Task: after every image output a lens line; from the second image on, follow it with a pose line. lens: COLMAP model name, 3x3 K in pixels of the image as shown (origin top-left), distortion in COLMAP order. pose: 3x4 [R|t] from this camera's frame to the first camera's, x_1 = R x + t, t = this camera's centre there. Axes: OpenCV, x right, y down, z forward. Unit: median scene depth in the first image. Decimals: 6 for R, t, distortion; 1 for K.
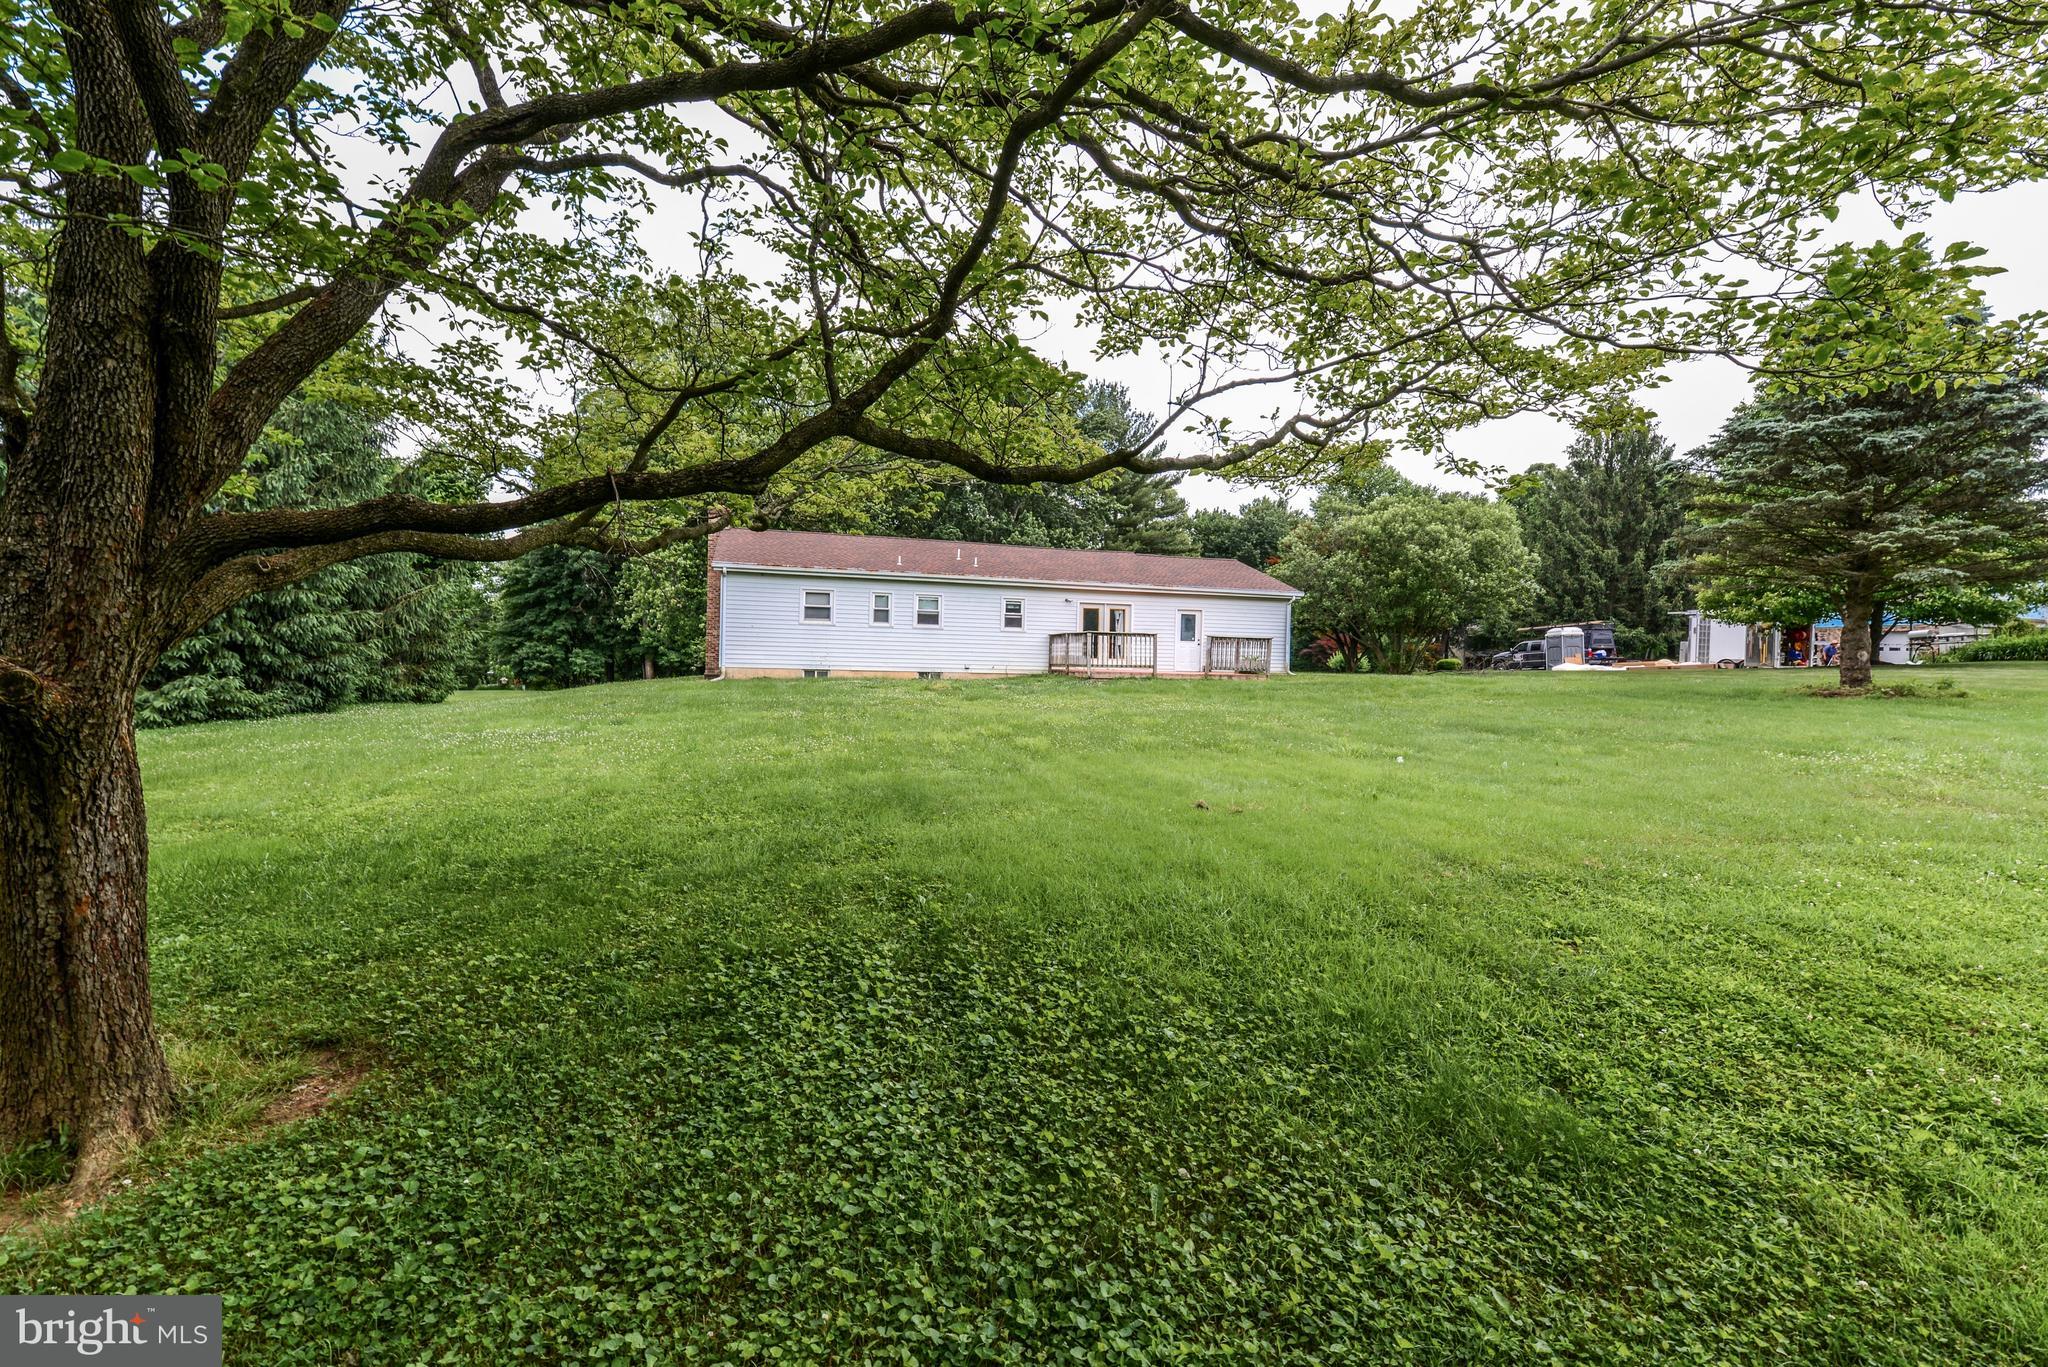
lens RADIAL K [[920.2, 0, 1024.0], [0, 920.2, 683.5], [0, 0, 1]] dist [0.000906, -0.005422]
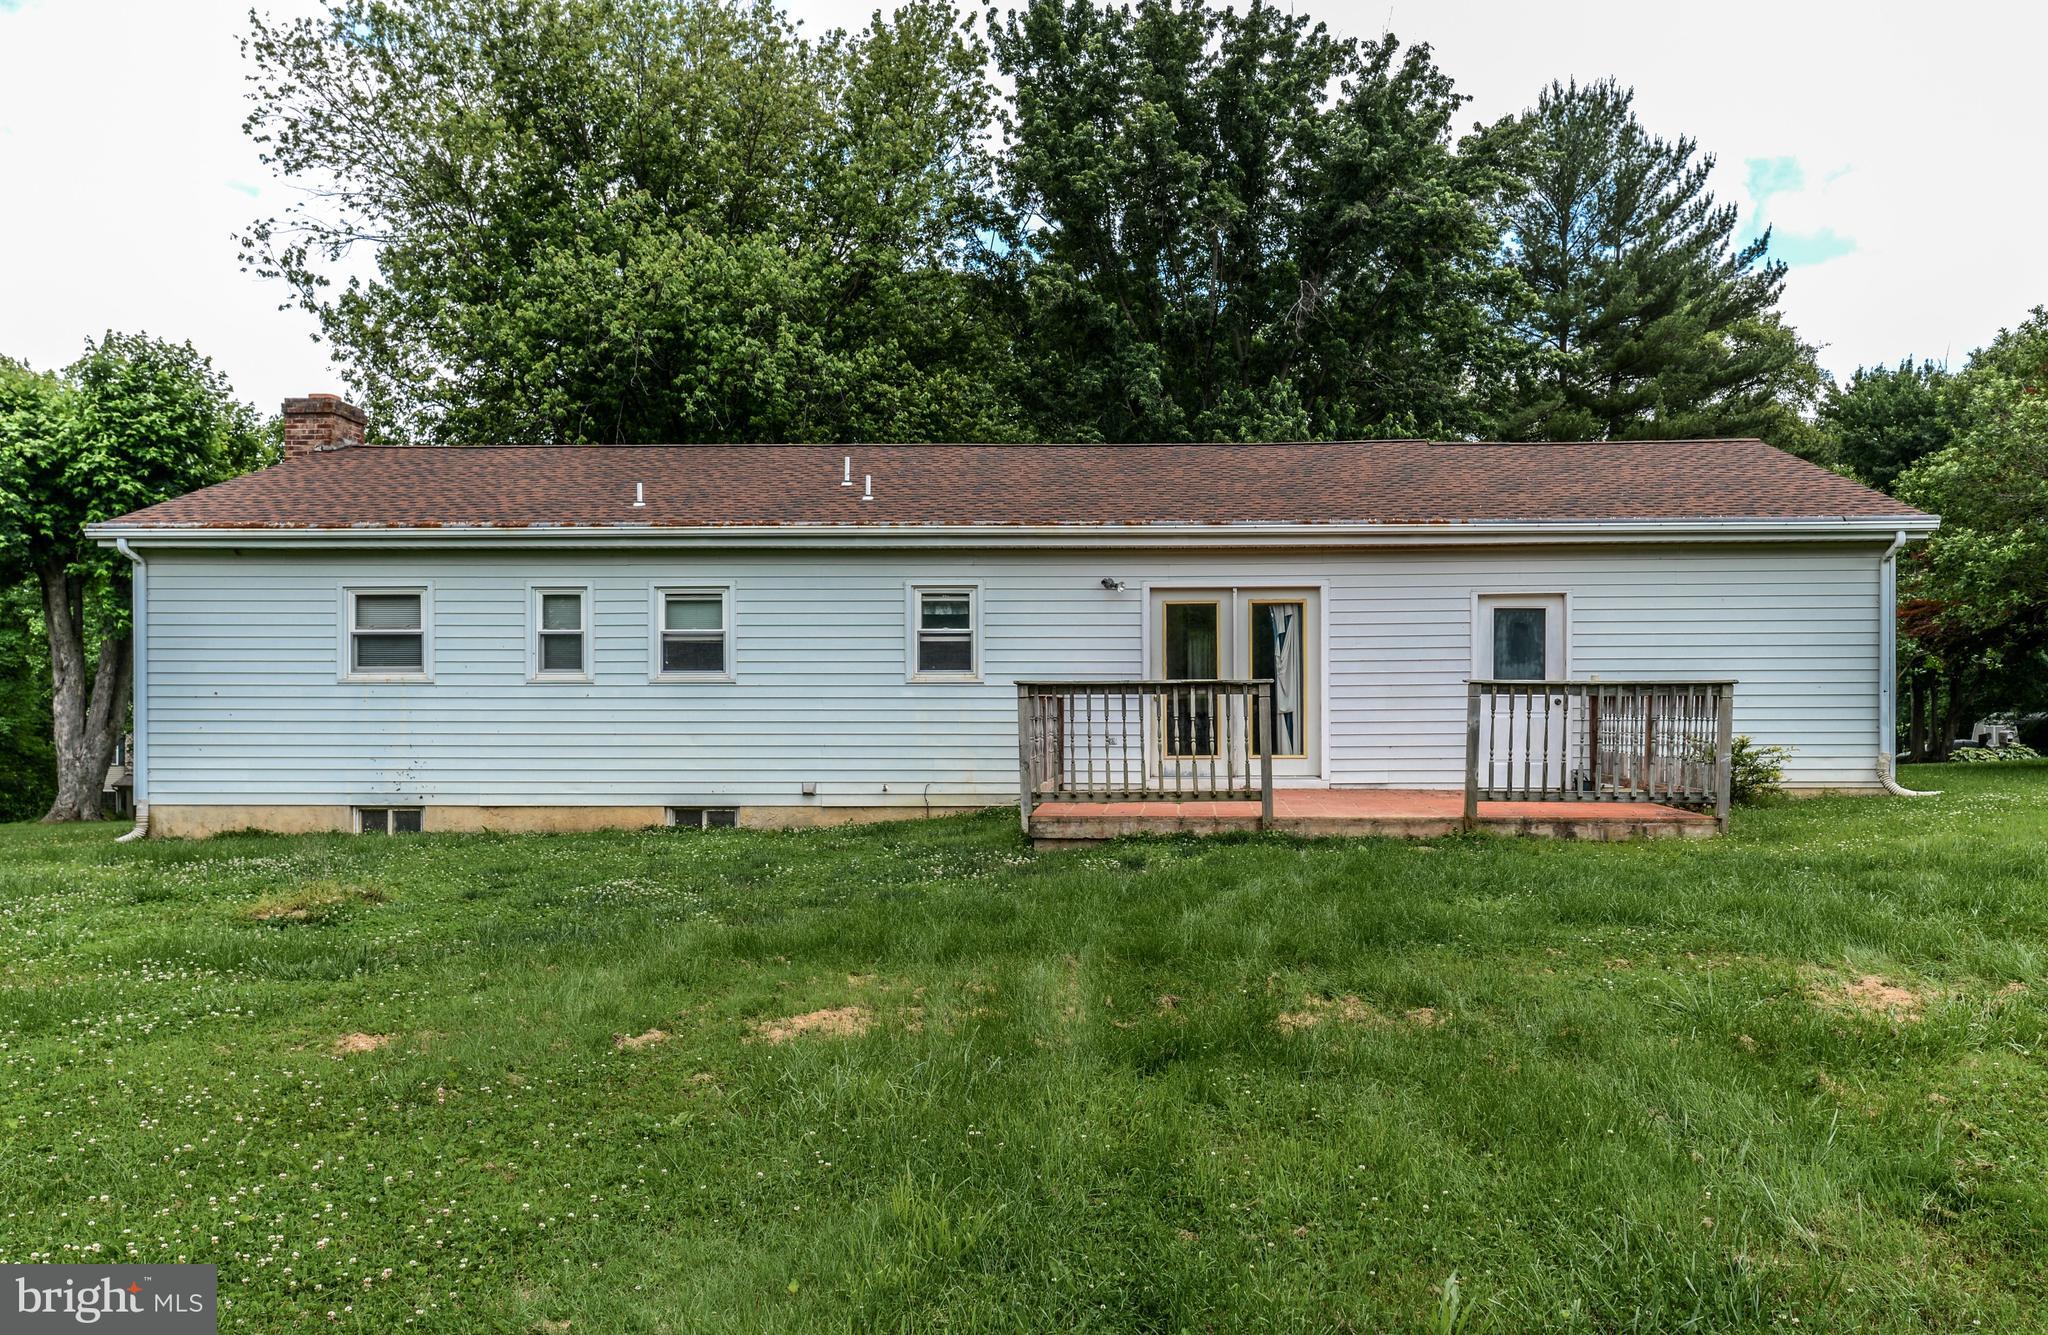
lens RADIAL K [[1653.7, 0, 1024.0], [0, 1653.7, 667.5], [0, 0, 1]] dist [0.000352, -0.001802]
pose [[0.944182, -0.032718, -0.327796, 0.210904], [0.014884, 0.998277, -0.056767, -0.027821], [0.329088, 0.048719, 0.943041, 0.443665]]
